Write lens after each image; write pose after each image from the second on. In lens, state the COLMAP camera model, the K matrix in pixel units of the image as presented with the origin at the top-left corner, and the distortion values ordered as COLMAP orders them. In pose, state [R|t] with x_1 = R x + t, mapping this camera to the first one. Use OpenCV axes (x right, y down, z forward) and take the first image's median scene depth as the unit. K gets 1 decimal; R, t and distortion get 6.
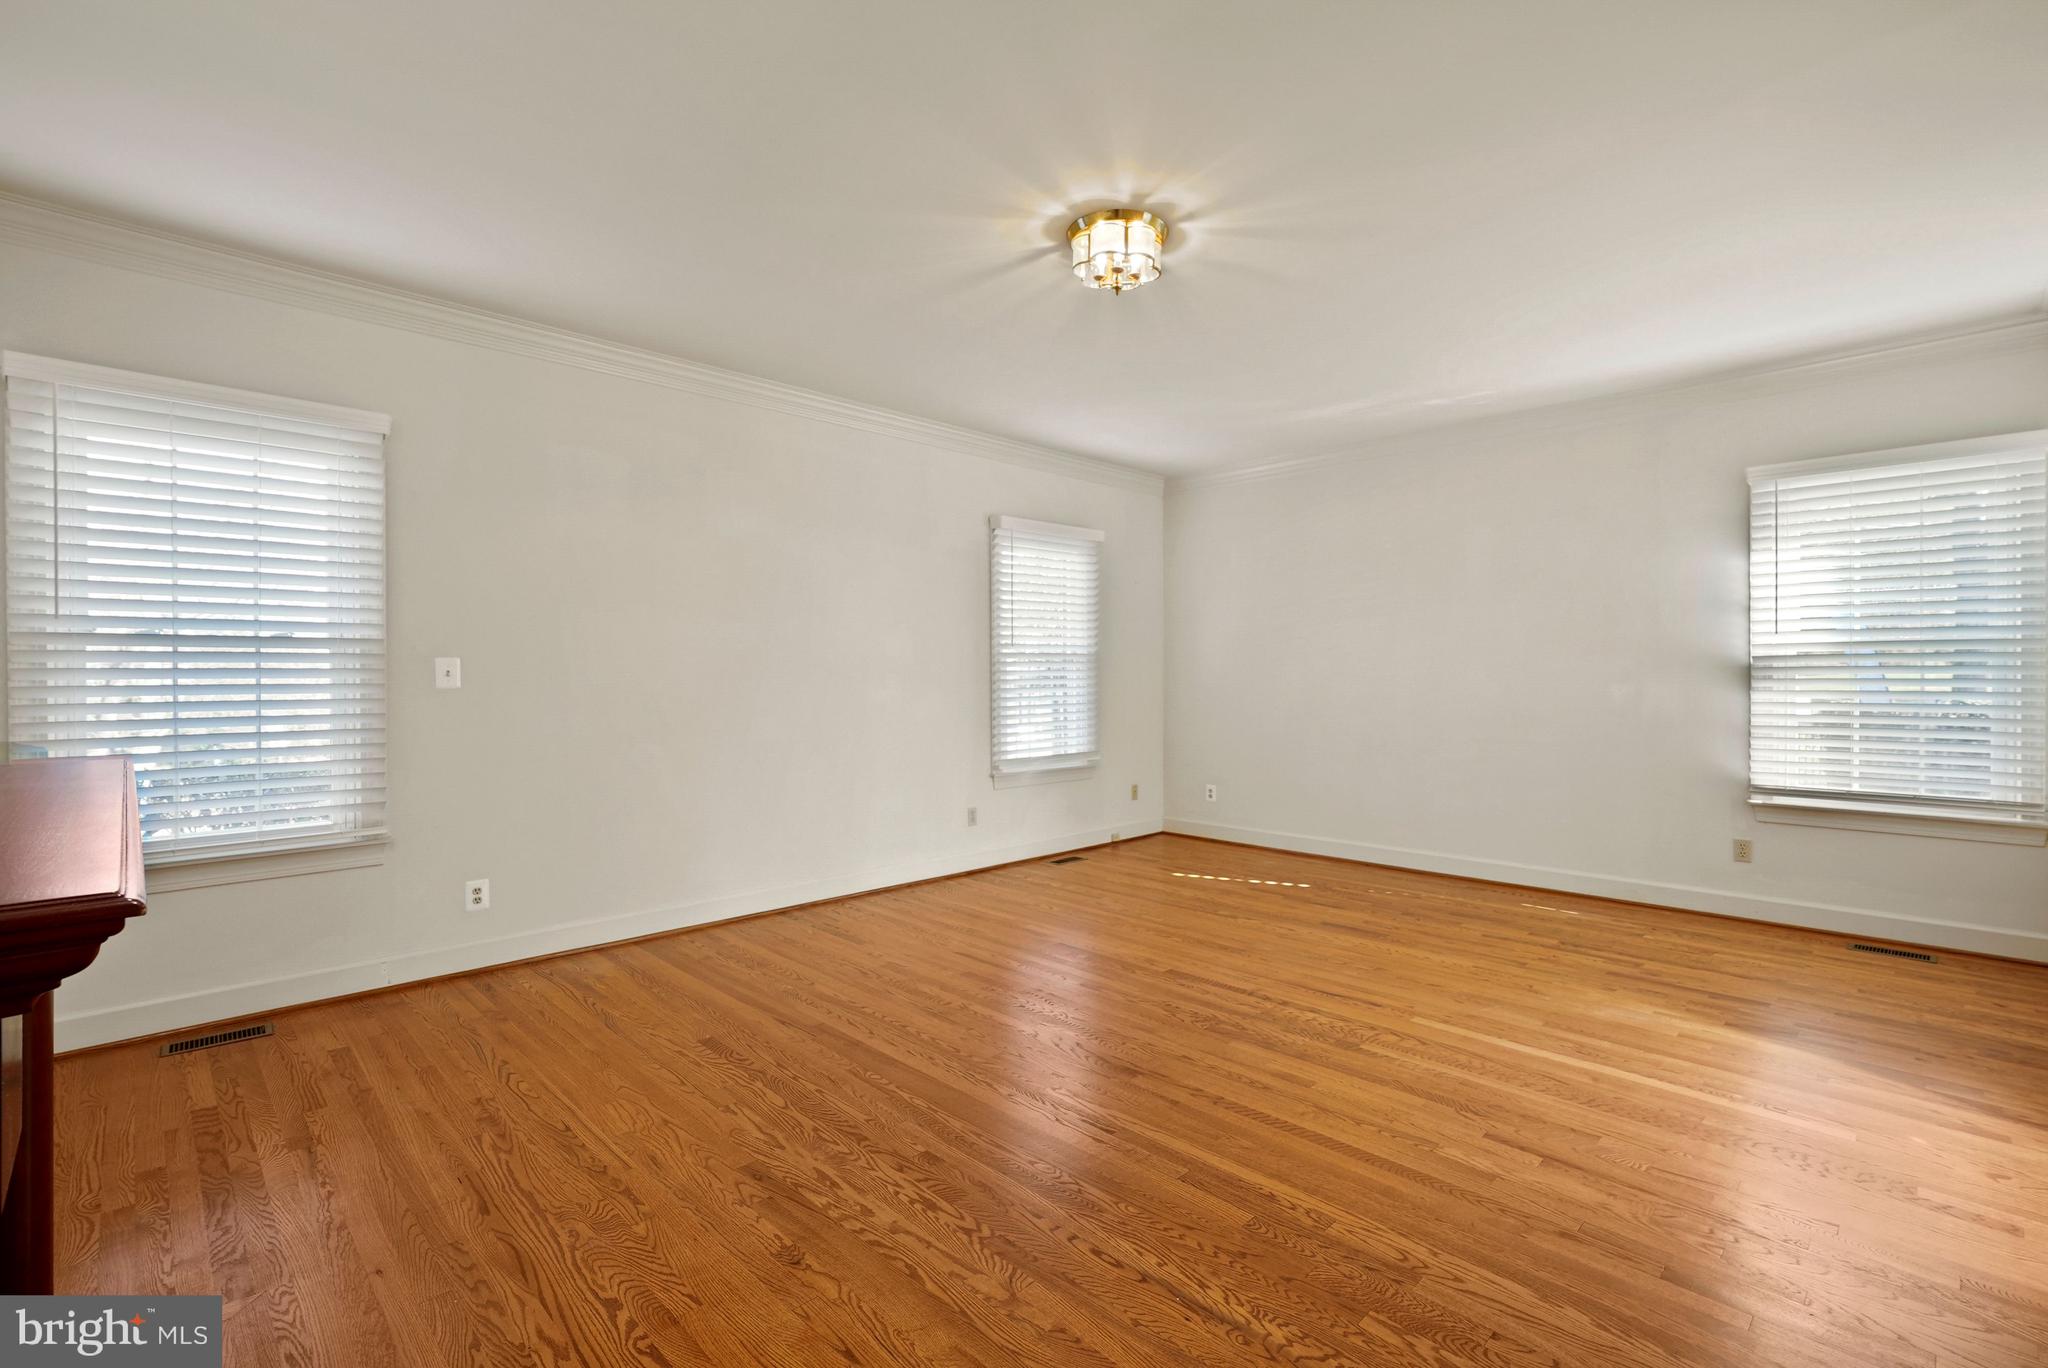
lens RADIAL K [[917.5, 0, 1024.0], [0, 917.5, 684.0], [0, 0, 1]] dist [-0.012536, 0.006431]
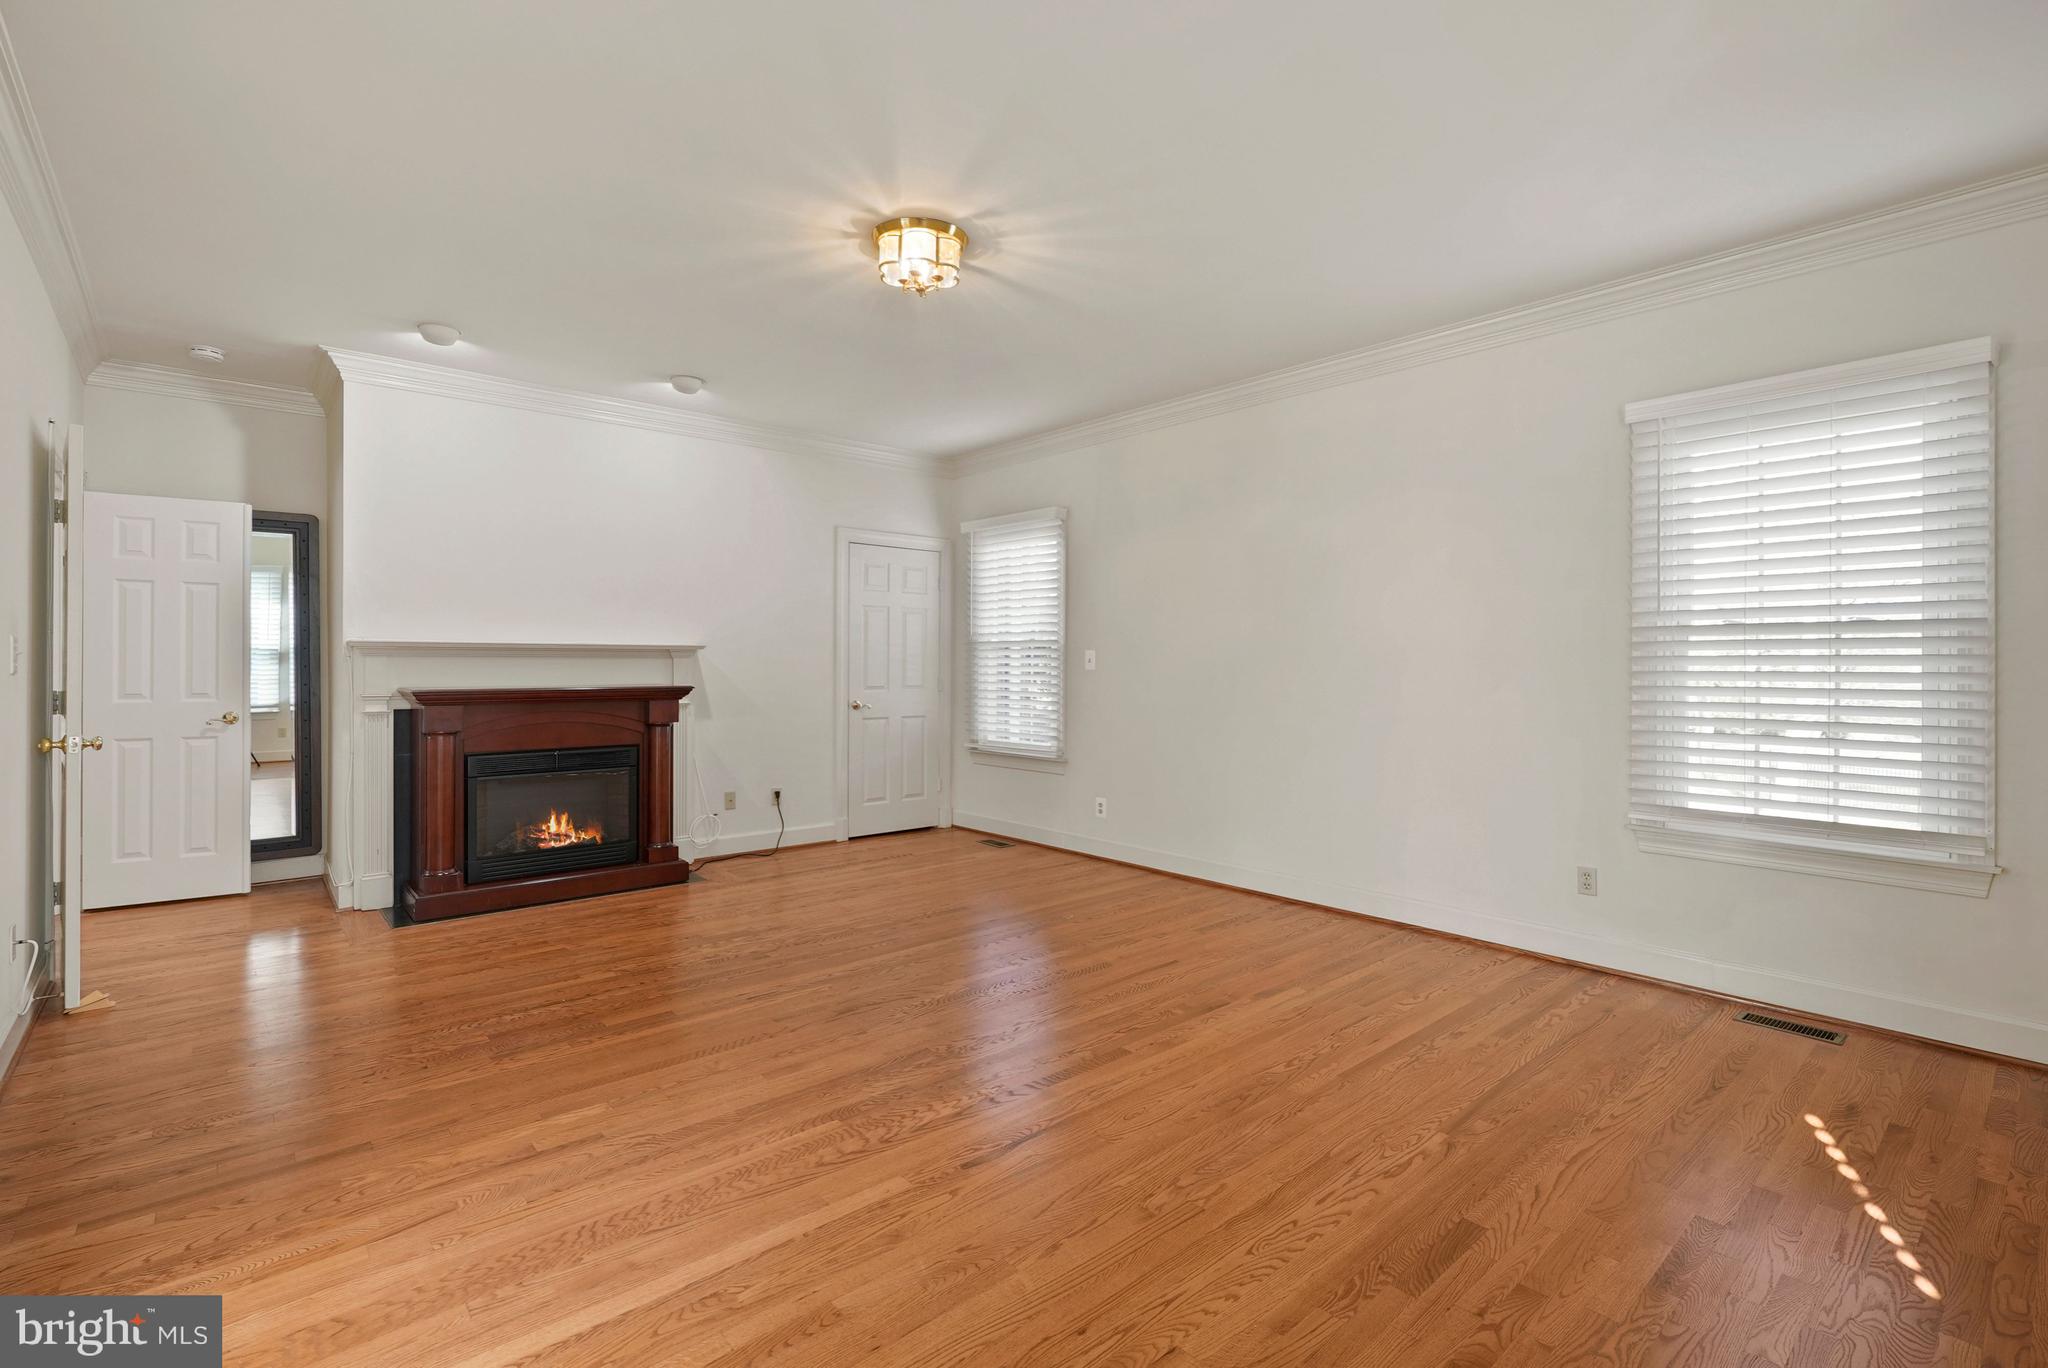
lens RADIAL K [[945.9, 0, 1017.0], [0, 945.9, 660.3], [0, 0, 1]] dist [0.014062, 0.000120]
pose [[-0.078414, -0.001452, -0.996920, 1.139176], [-0.010481, 0.999945, -0.000632, -0.010650], [0.996866, 0.010399, -0.078425, 1.166244]]
